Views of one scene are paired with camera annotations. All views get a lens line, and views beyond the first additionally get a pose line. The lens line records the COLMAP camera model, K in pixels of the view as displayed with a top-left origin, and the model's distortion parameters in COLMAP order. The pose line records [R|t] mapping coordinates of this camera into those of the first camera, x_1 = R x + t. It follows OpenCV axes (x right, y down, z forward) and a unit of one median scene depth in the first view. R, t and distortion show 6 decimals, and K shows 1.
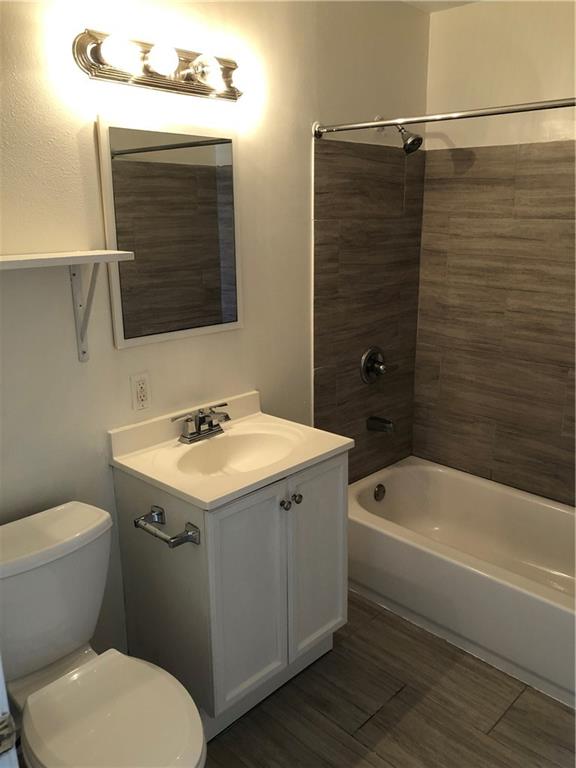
lens RADIAL K [[630.8, 0, 294.9], [0, 630.8, 385.3], [0, 0, 1]] dist [0.041281, -0.054158]
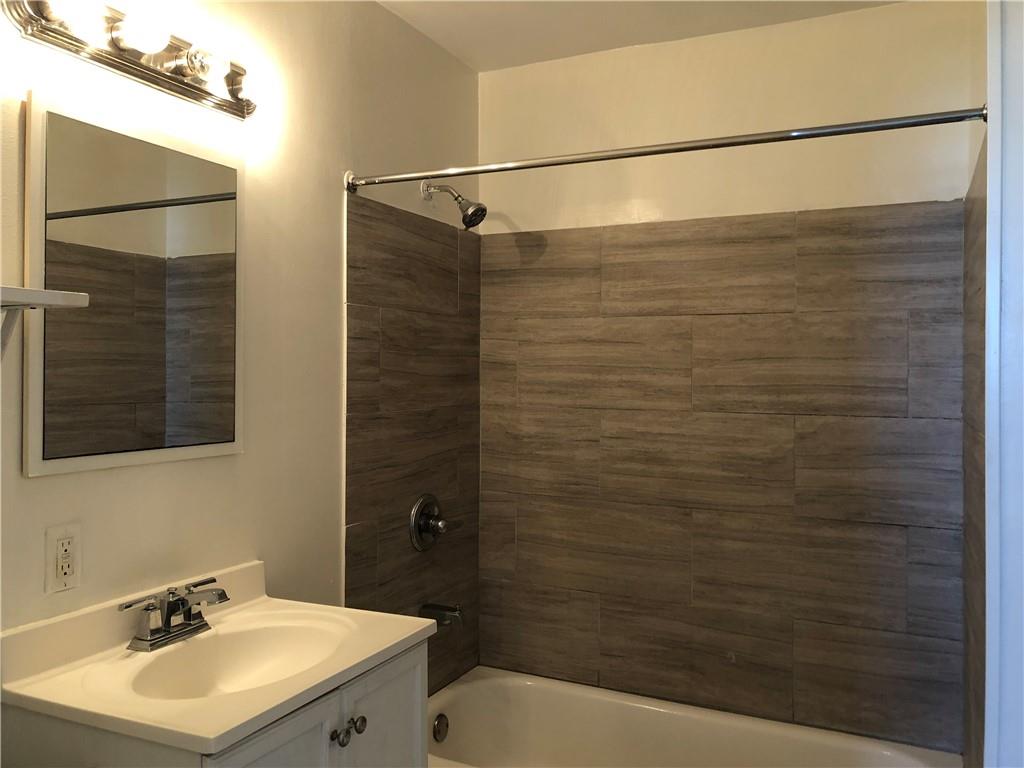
lens RADIAL K [[841.0, 0, 506.9], [0, 841.0, 375.8], [0, 0, 1]] dist [0.041281, -0.054158]
pose [[0.950566, 0.008899, 0.310395, -0.083801], [0.074811, 0.963583, -0.256731, 0.061024], [-0.301376, 0.267261, 0.915284, 0.121645]]
